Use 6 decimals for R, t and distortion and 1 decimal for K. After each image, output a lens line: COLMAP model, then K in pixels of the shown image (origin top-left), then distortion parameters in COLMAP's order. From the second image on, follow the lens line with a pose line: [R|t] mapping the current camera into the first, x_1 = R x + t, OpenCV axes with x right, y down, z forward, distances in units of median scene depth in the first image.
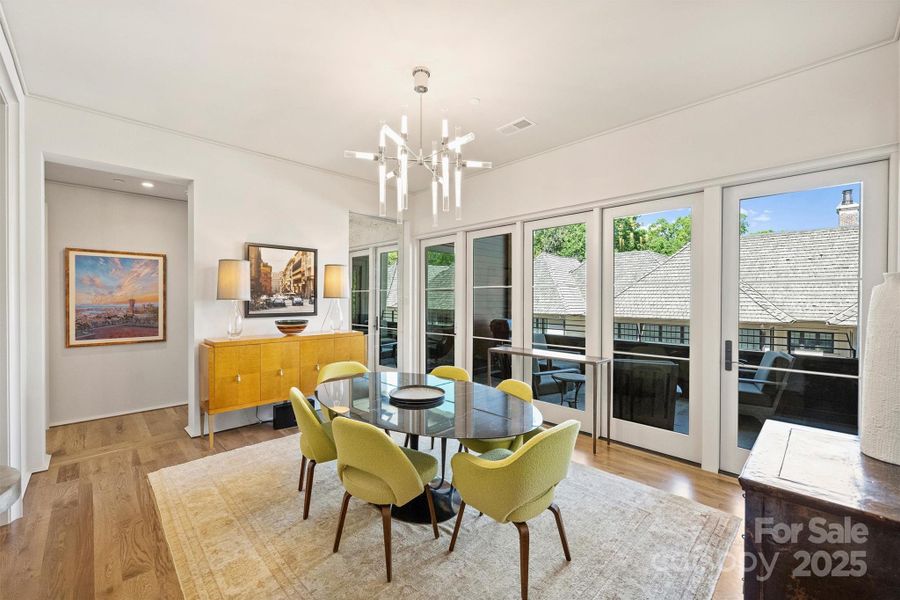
lens RADIAL K [[363.9, 0, 446.5], [0, 363.9, 300.9], [0, 0, 1]] dist [-0.005136, 0.000200]
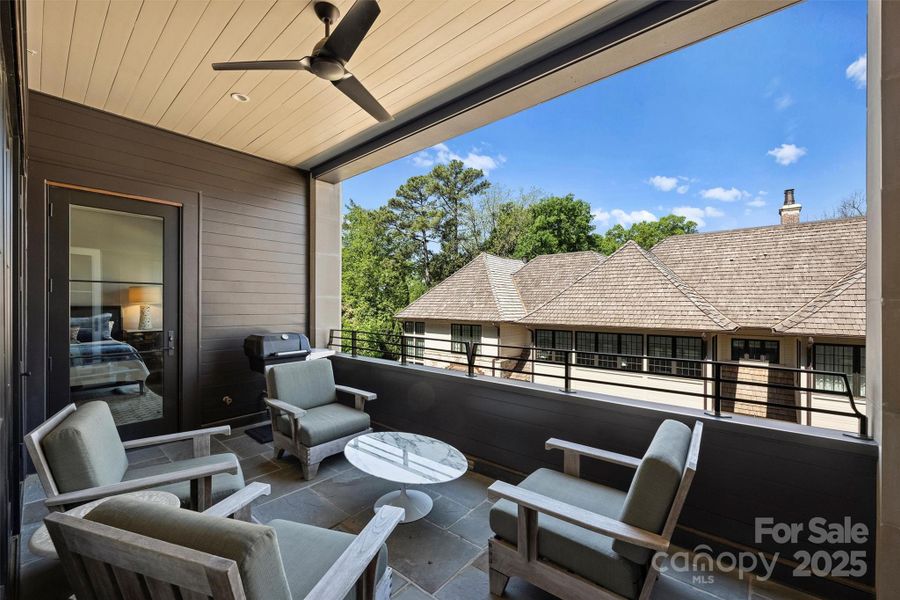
lens RADIAL K [[363.9, 0, 446.8], [0, 363.9, 304.9], [0, 0, 1]] dist [-0.005136, 0.000200]
pose [[0.996186, -0.001885, 0.087231, 0.161542], [0.002137, 0.999994, -0.002796, 0.000677], [-0.087226, 0.002972, 0.996184, 0.166600]]
